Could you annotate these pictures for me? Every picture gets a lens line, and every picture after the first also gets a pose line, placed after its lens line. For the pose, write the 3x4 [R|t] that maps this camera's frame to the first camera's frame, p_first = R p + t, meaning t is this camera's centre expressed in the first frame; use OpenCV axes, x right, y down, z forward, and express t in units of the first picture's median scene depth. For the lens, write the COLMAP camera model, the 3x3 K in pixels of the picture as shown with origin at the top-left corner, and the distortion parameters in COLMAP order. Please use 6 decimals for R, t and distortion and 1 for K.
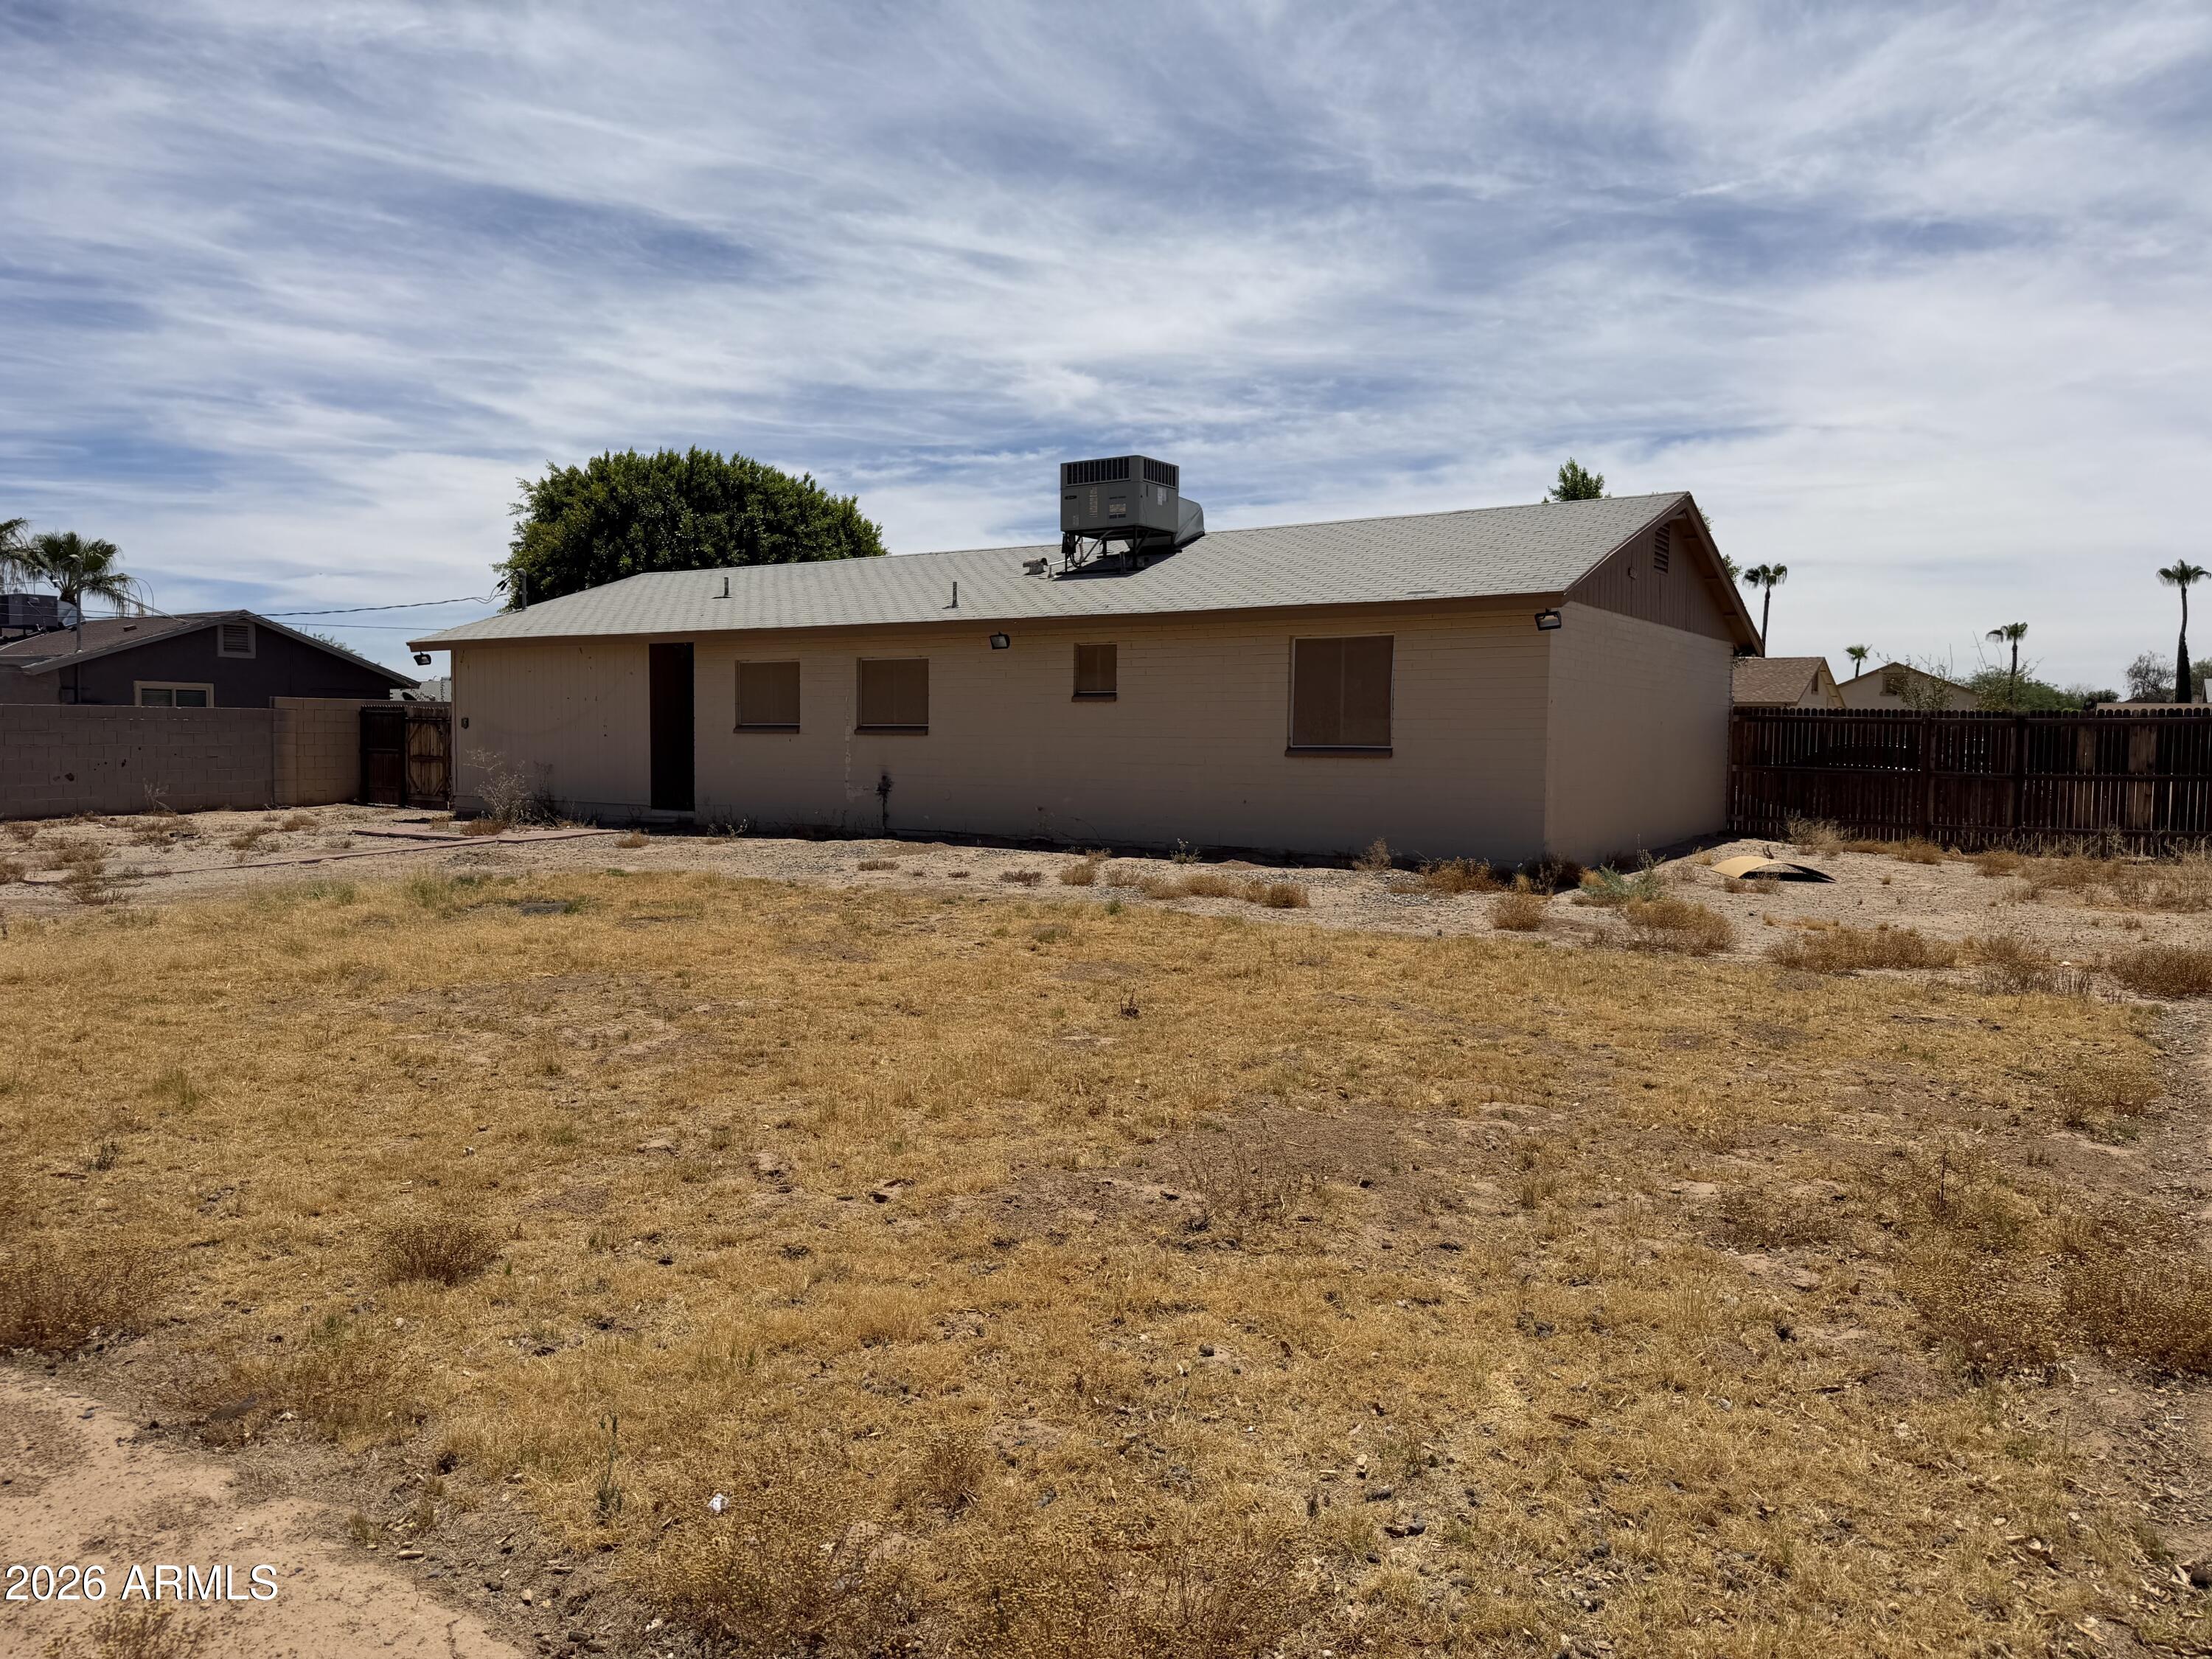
lens RADIAL K [[1519.5, 0, 1092.0], [0, 1519.5, 840.3], [0, 0, 1]] dist [0.026587, -0.012154]
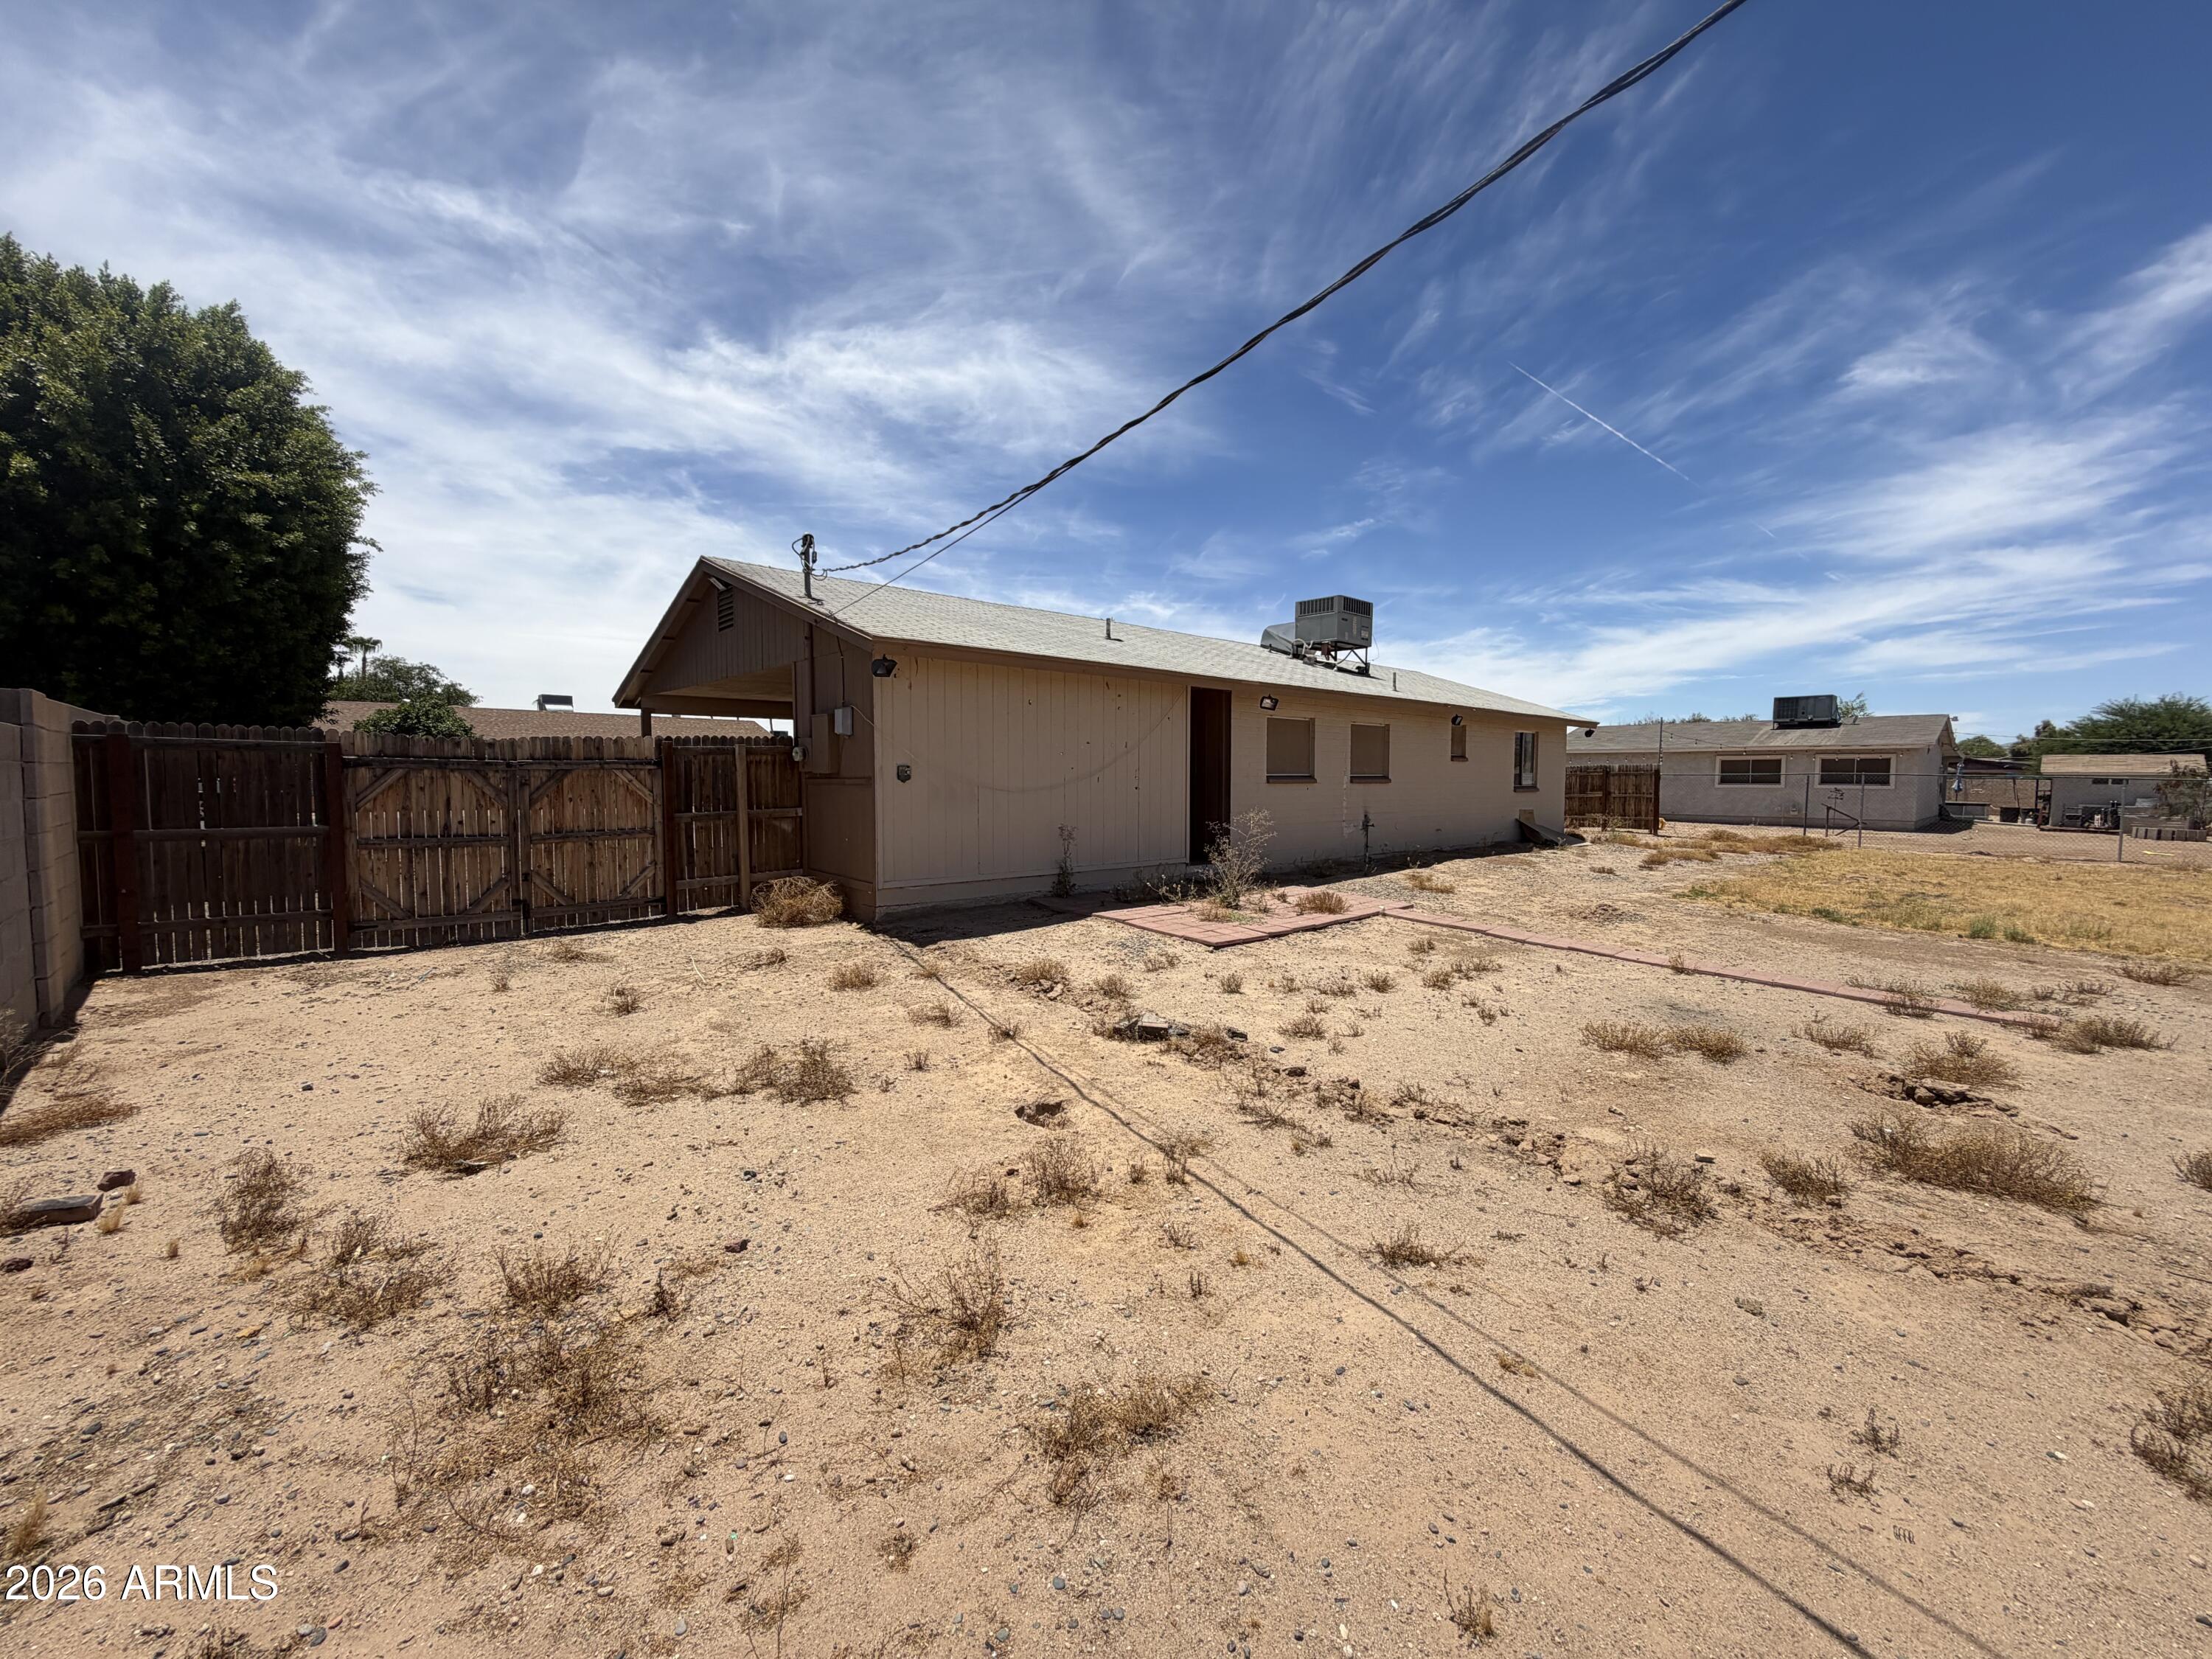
lens RADIAL K [[881.9, 0, 1090.3], [0, 881.9, 829.2], [0, 0, 1]] dist [0.001840, 0.000289]
pose [[0.256033, -0.069239, 0.964185, -0.835759], [0.059359, 0.996675, 0.055810, -0.077756], [-0.964844, 0.042944, 0.259292, 0.929101]]
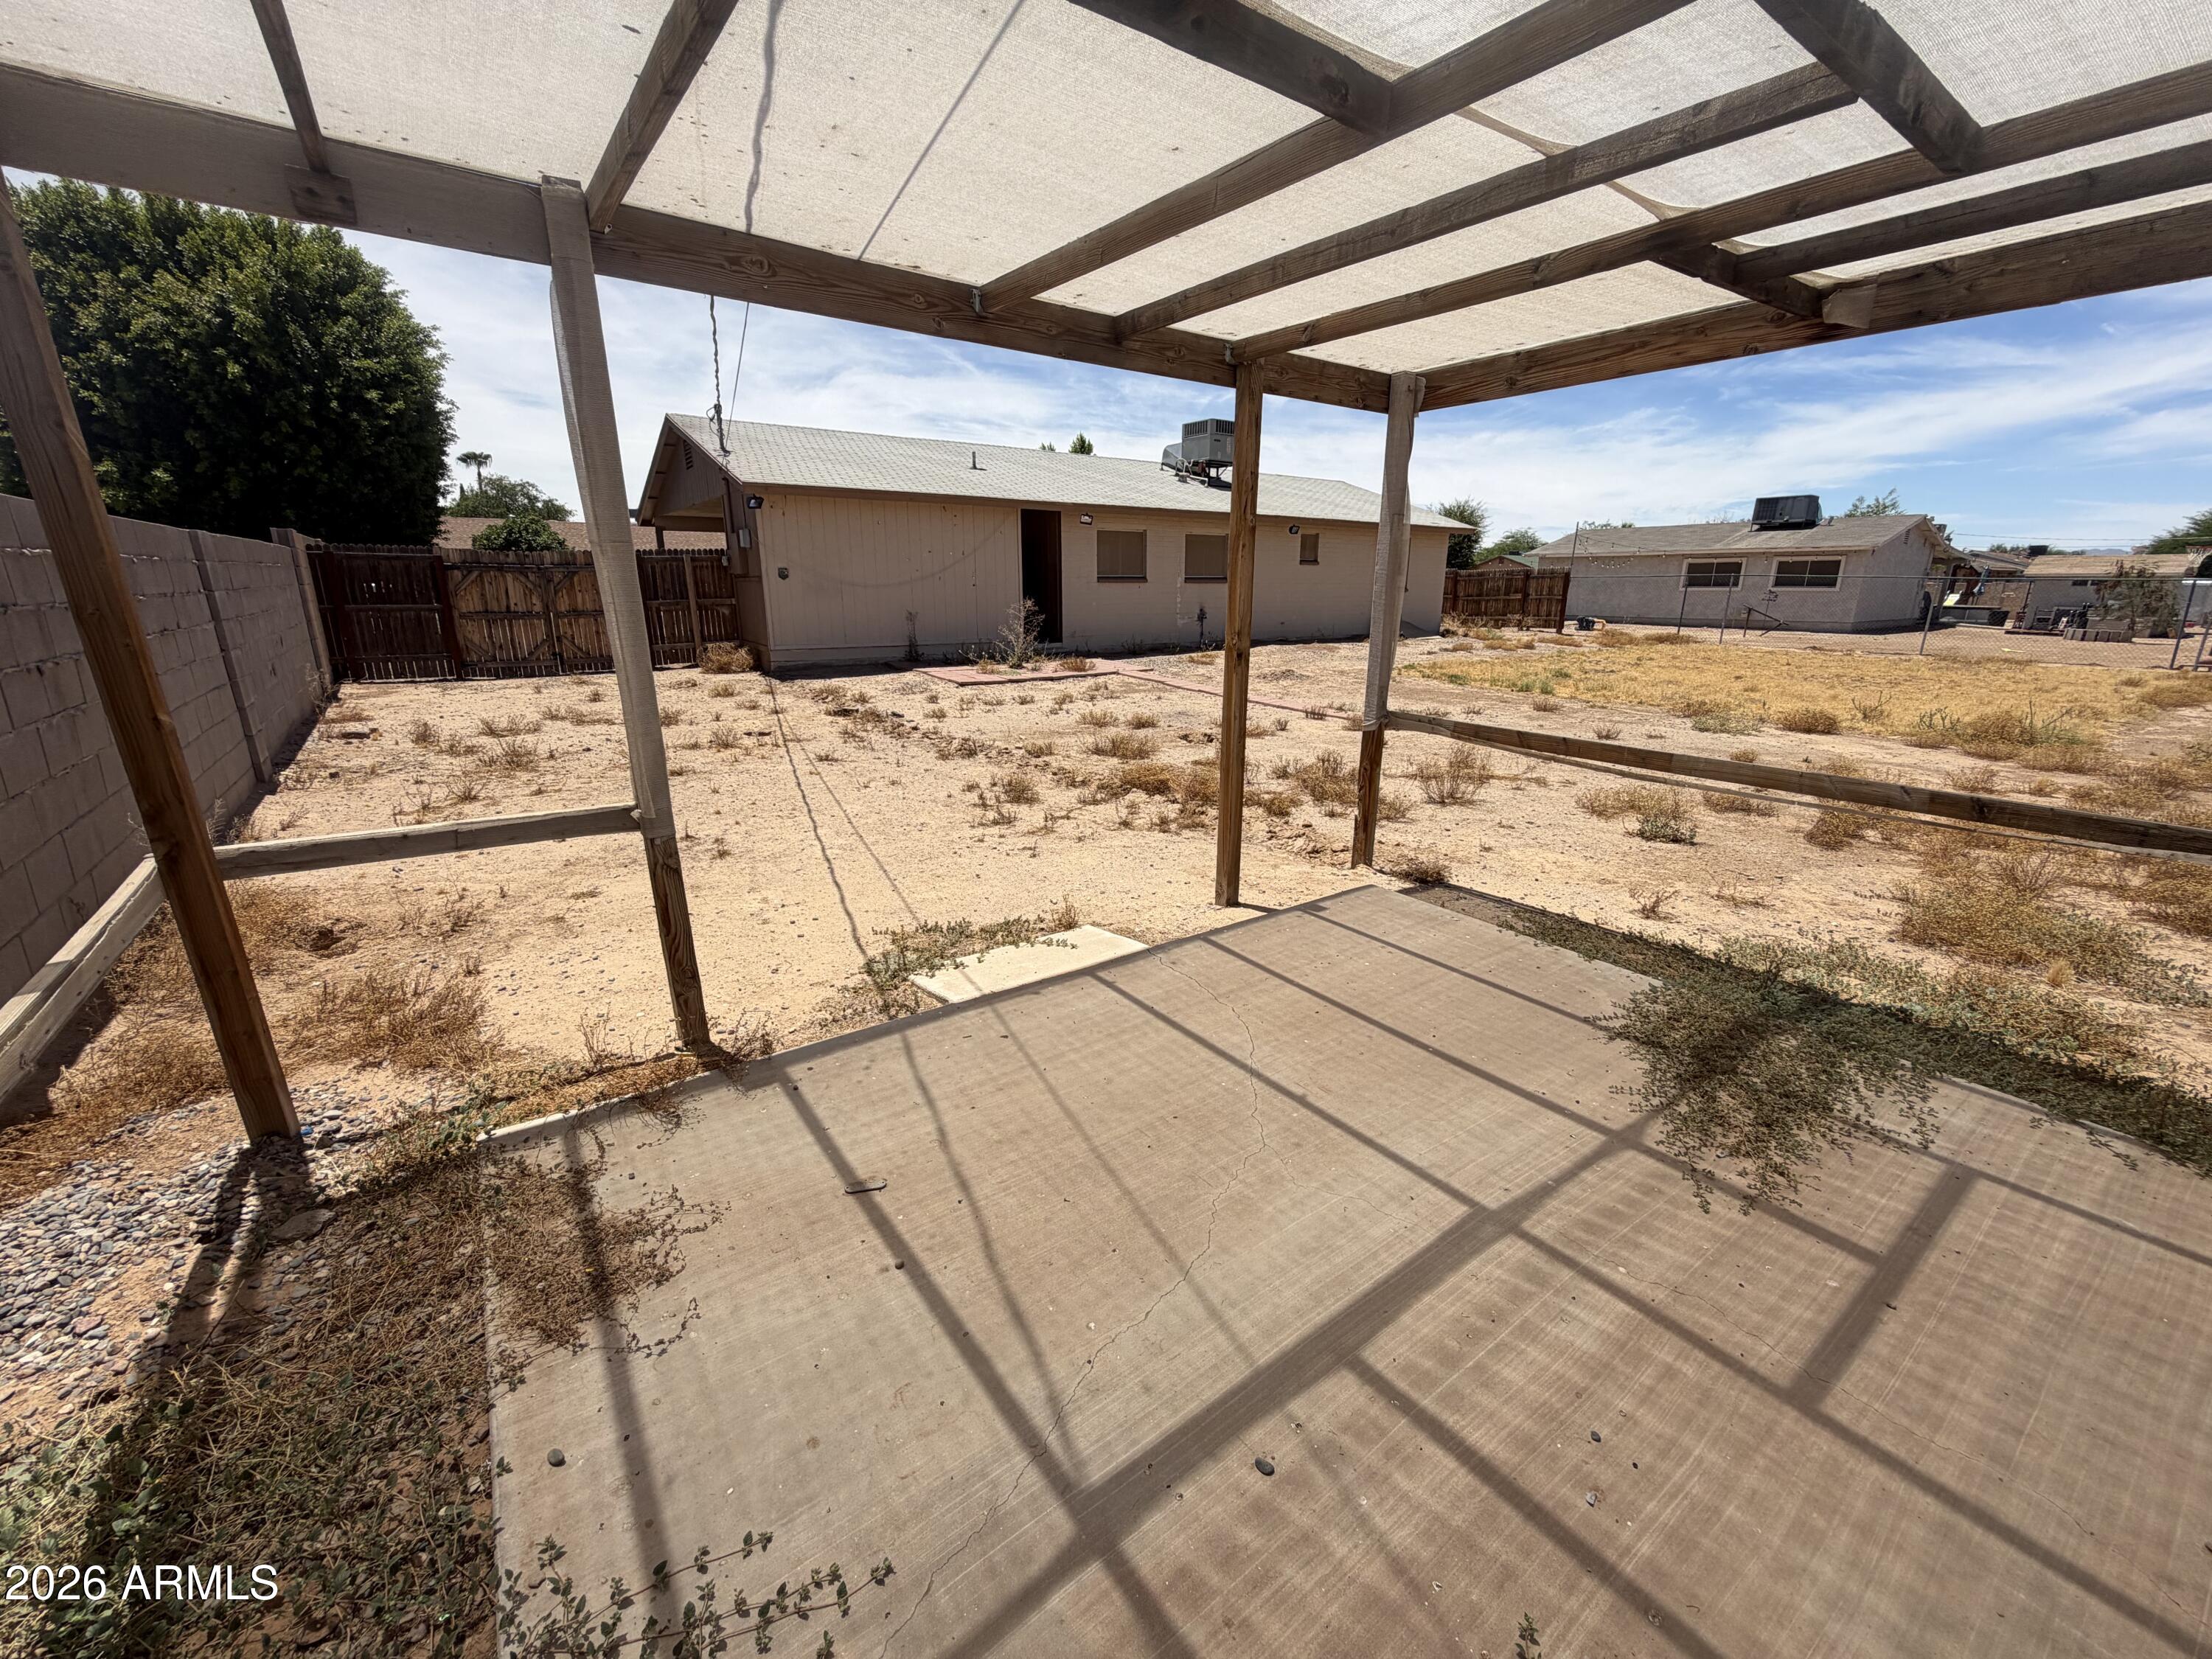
lens RADIAL K [[881.9, 0, 1086.9], [0, 881.9, 831.2], [0, 0, 1]] dist [0.001840, 0.000289]
pose [[0.367100, -0.260975, 0.892821, -0.991174], [0.061276, 0.964535, 0.256743, -0.056805], [-0.928161, -0.039542, 0.370072, 0.676041]]
